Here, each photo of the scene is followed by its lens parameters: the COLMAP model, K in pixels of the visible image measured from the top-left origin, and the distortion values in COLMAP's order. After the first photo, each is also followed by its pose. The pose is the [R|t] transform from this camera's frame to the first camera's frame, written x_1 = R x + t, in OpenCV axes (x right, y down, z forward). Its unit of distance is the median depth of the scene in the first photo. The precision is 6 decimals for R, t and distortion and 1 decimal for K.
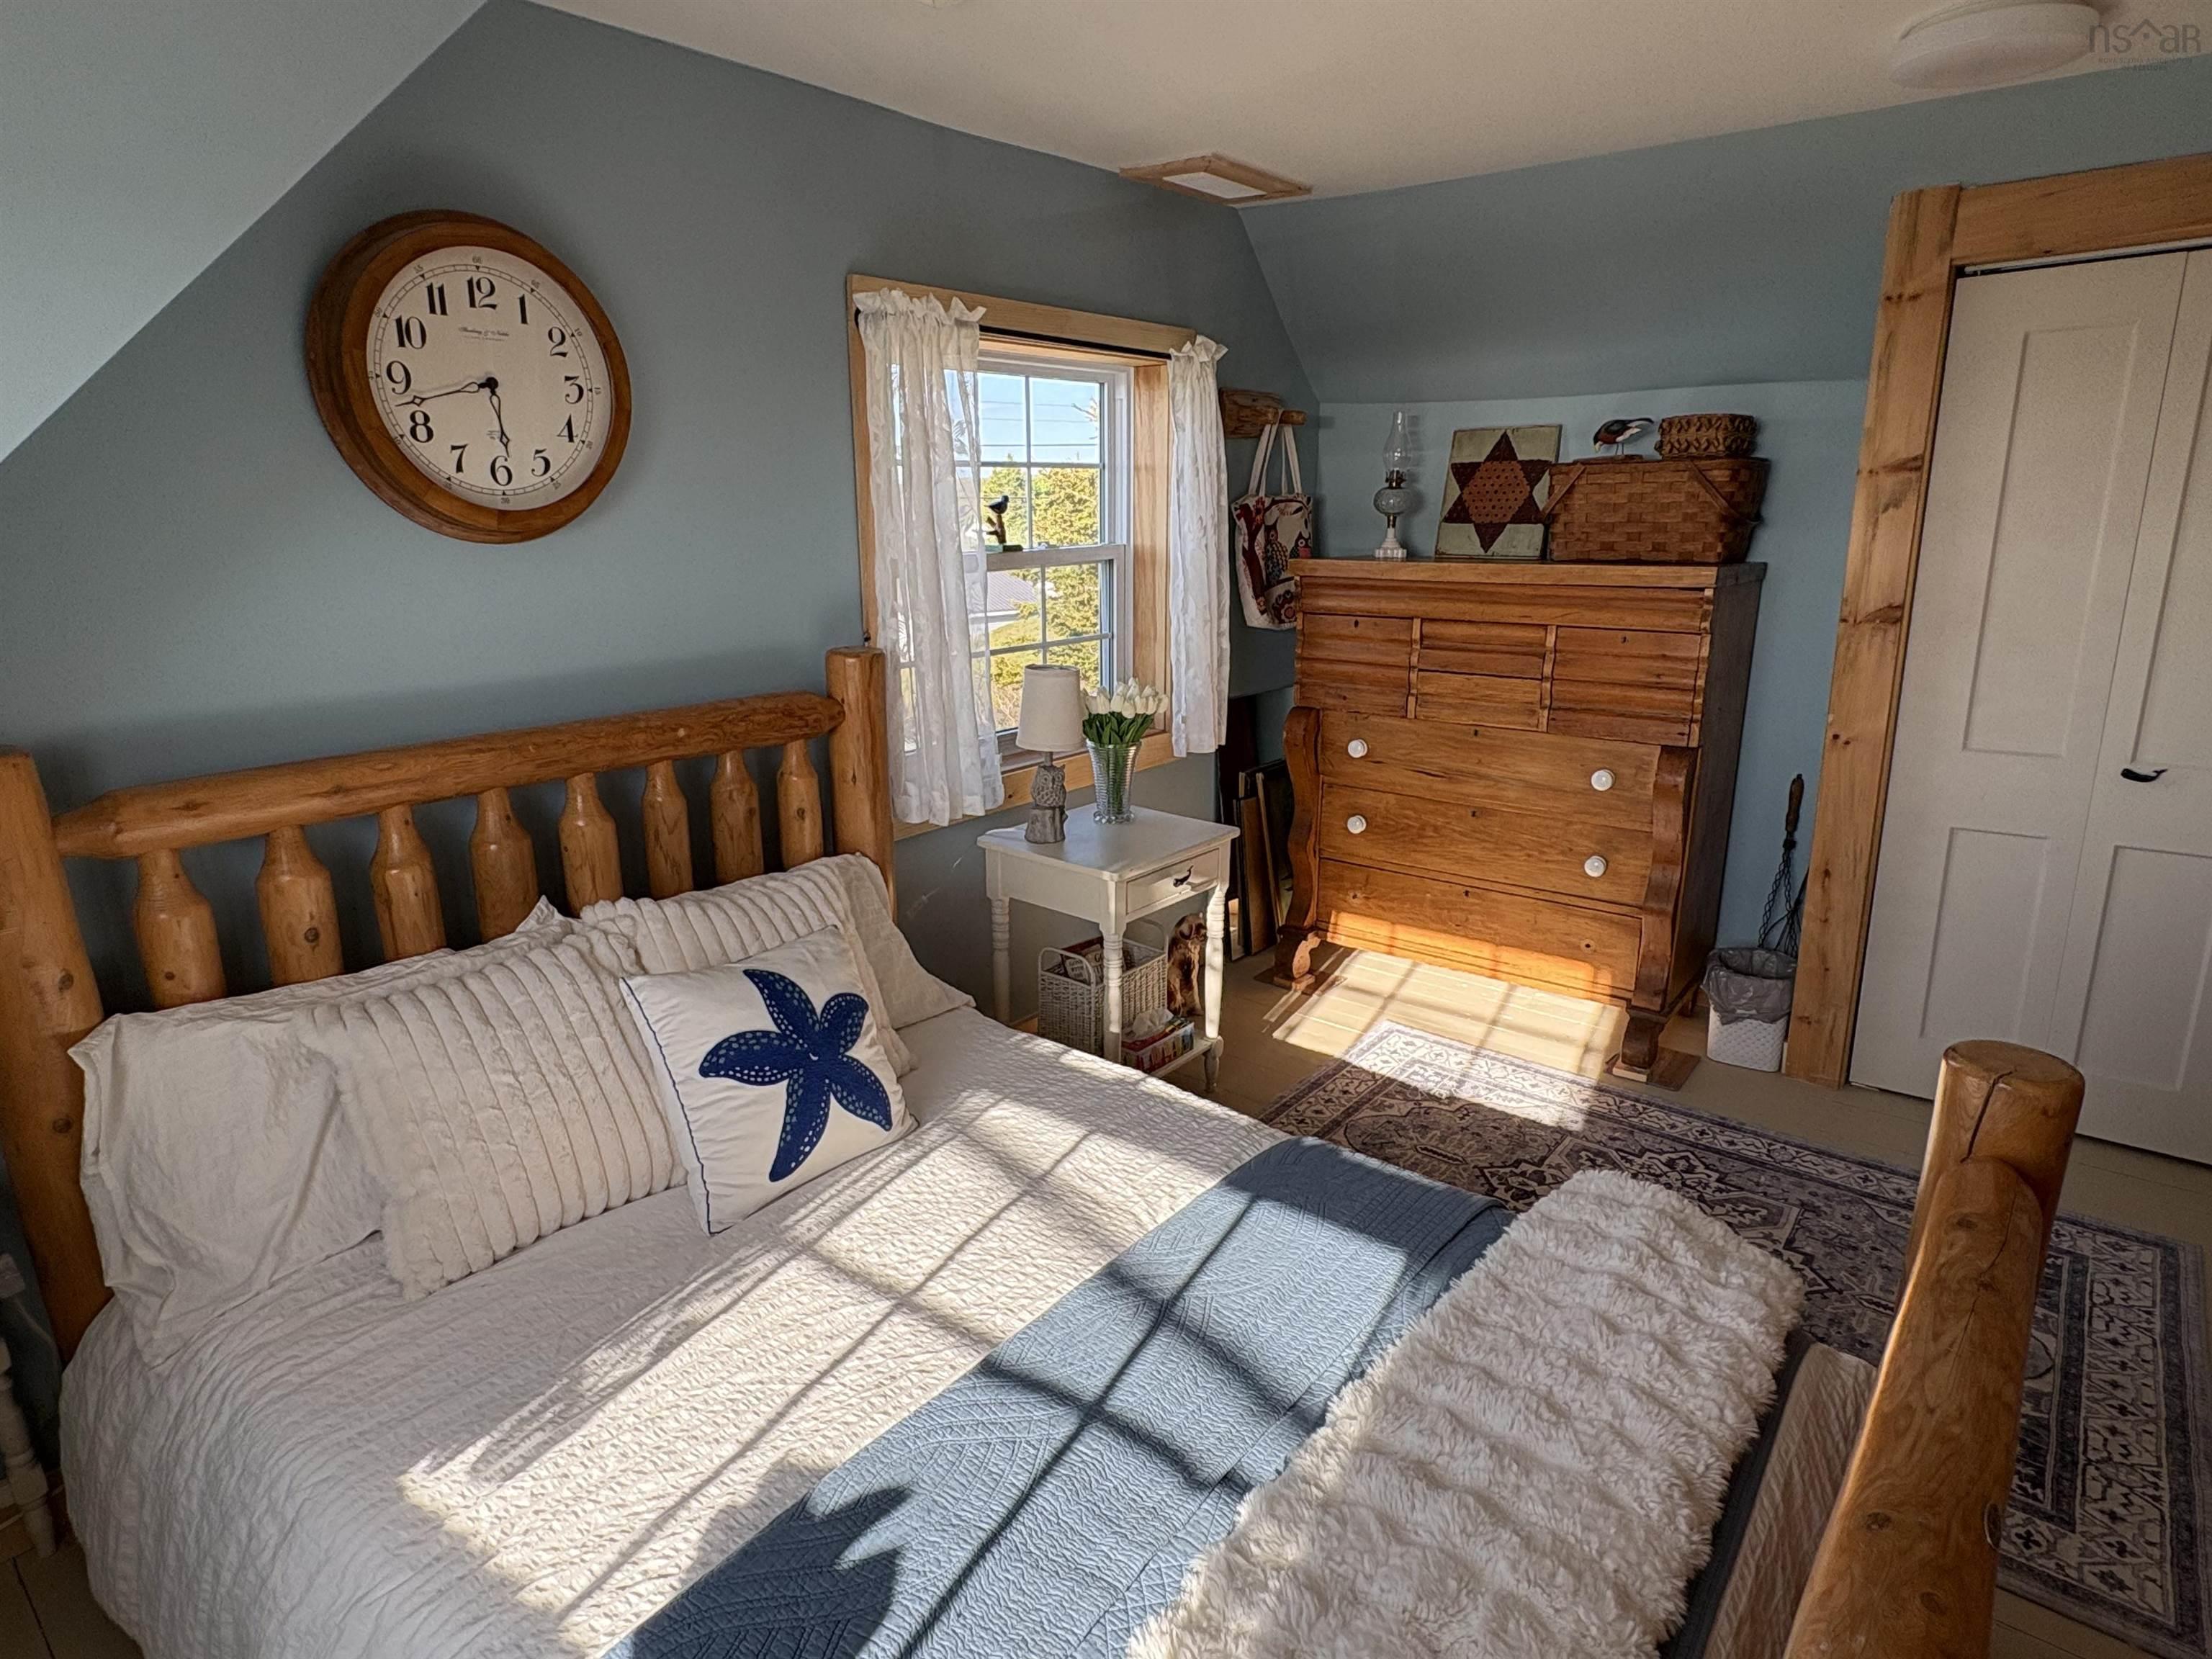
lens RADIAL K [[1234.5, 0, 1100.0], [0, 1234.5, 822.6], [0, 0, 1]] dist [0.000387, 0.000273]
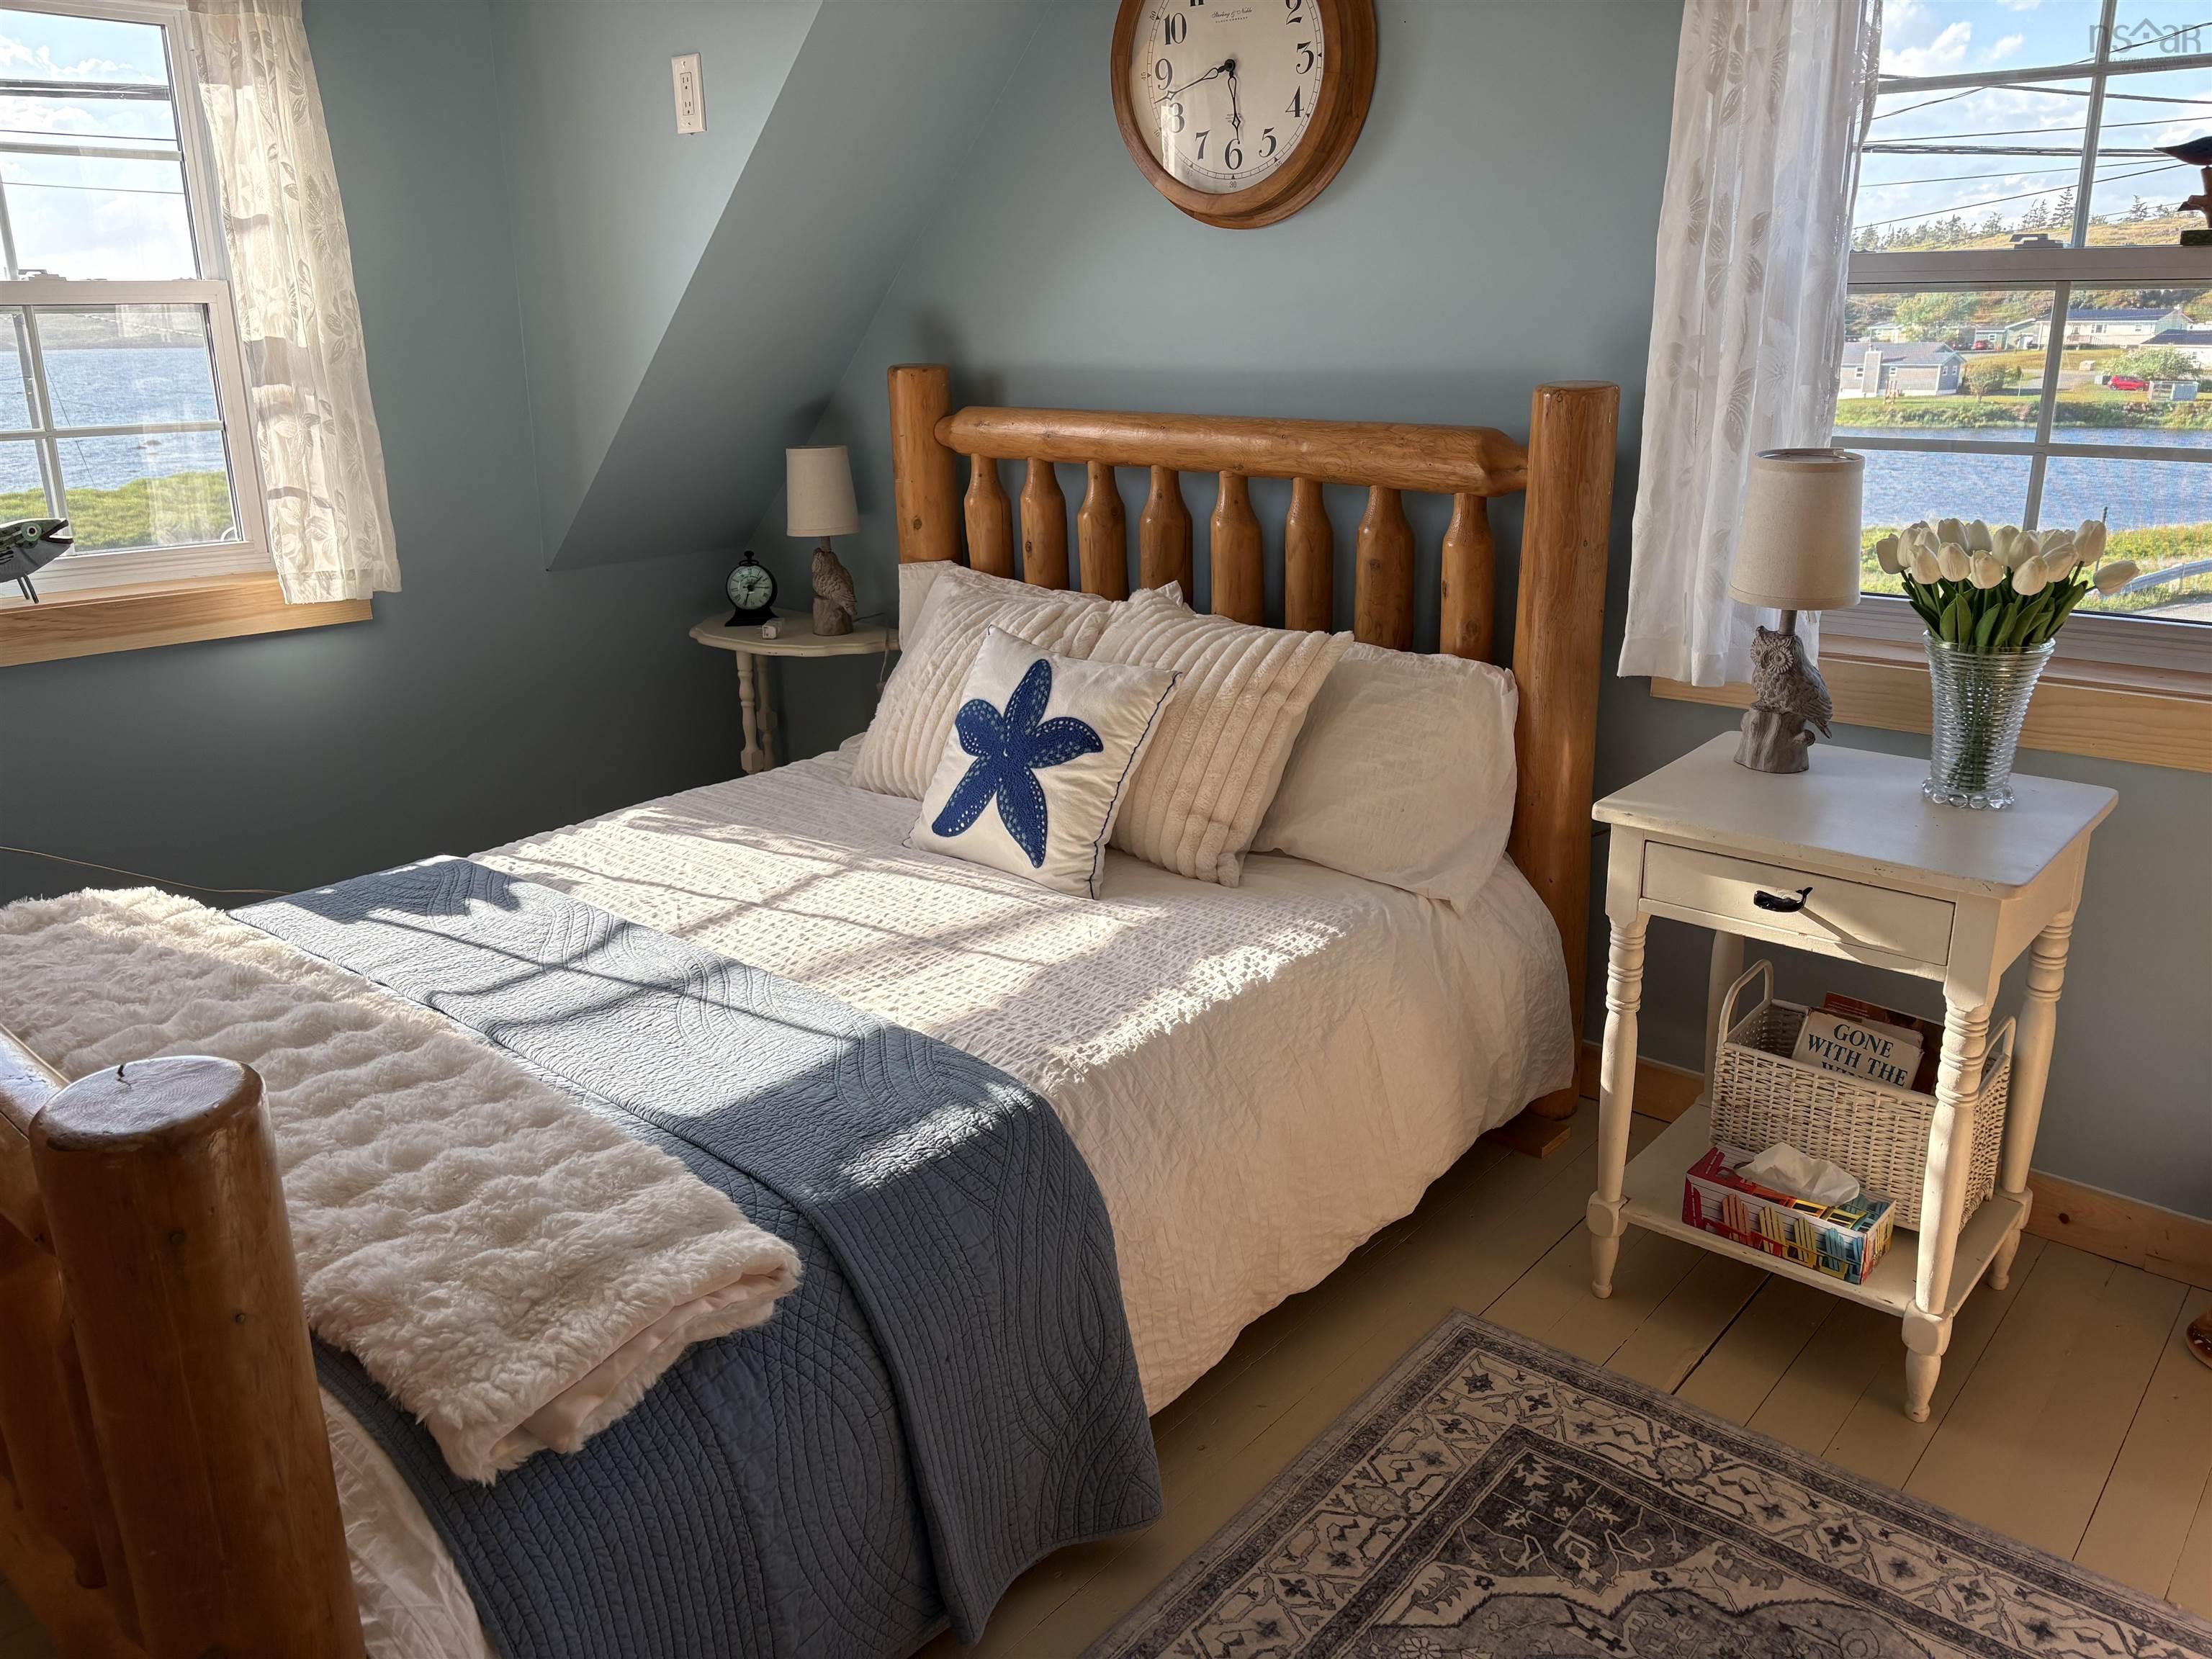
lens RADIAL K [[1674.4, 0, 1102.5], [0, 1674.4, 828.2], [0, 0, 1]] dist [0.001464, -0.021651]
pose [[-0.029553, 0.315078, -0.948606, 1.075370], [-0.236213, 0.919939, 0.312915, -0.195951], [0.971252, 0.233321, 0.047238, 1.039942]]
